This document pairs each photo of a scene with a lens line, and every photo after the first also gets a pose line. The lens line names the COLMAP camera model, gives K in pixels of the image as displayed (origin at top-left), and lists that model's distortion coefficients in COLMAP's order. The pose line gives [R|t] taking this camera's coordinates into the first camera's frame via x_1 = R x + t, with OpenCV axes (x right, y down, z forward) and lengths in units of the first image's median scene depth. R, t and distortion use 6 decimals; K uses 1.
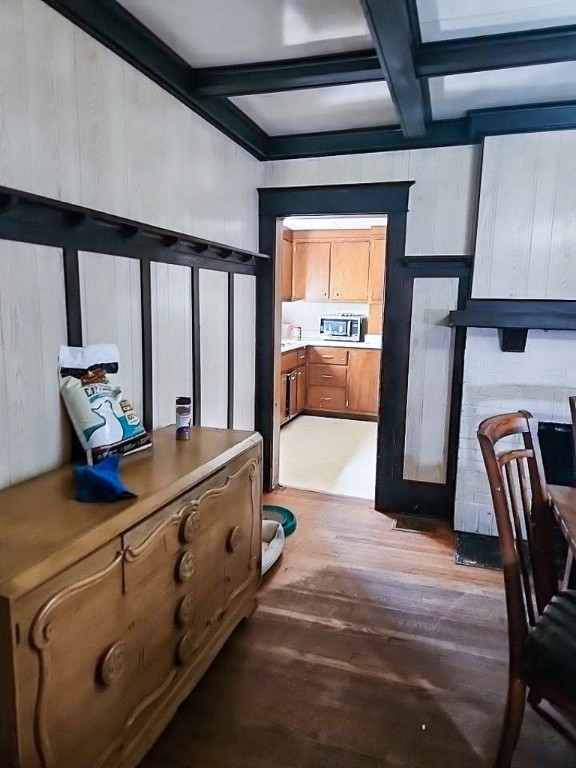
lens RADIAL K [[521.5, 0, 287.9], [0, 521.5, 373.5], [0, 0, 1]] dist [0.053159, -0.007869]
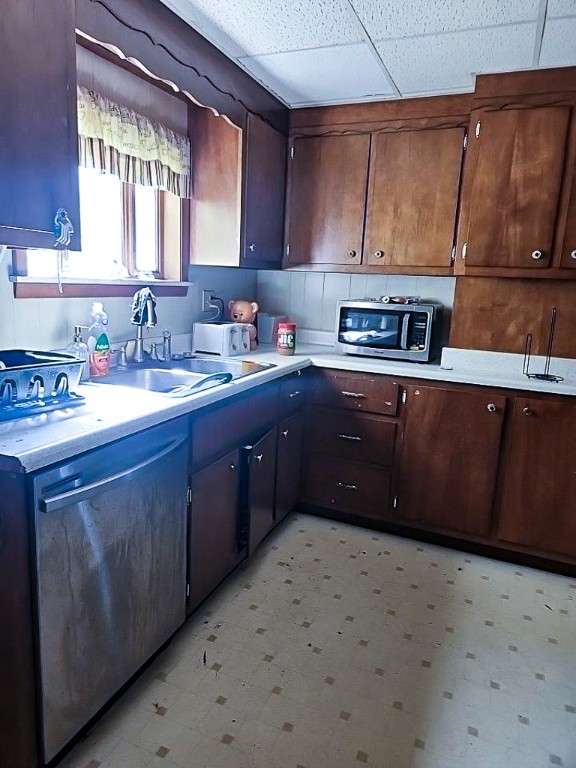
lens RADIAL K [[521.5, 0, 287.9], [0, 521.5, 373.5], [0, 0, 1]] dist [0.053159, -0.007869]
pose [[0.997281, 0.043431, -0.059532, 0.046416], [-0.042302, 0.998903, 0.020093, -0.055521], [0.060340, -0.017520, 0.998024, 0.553610]]
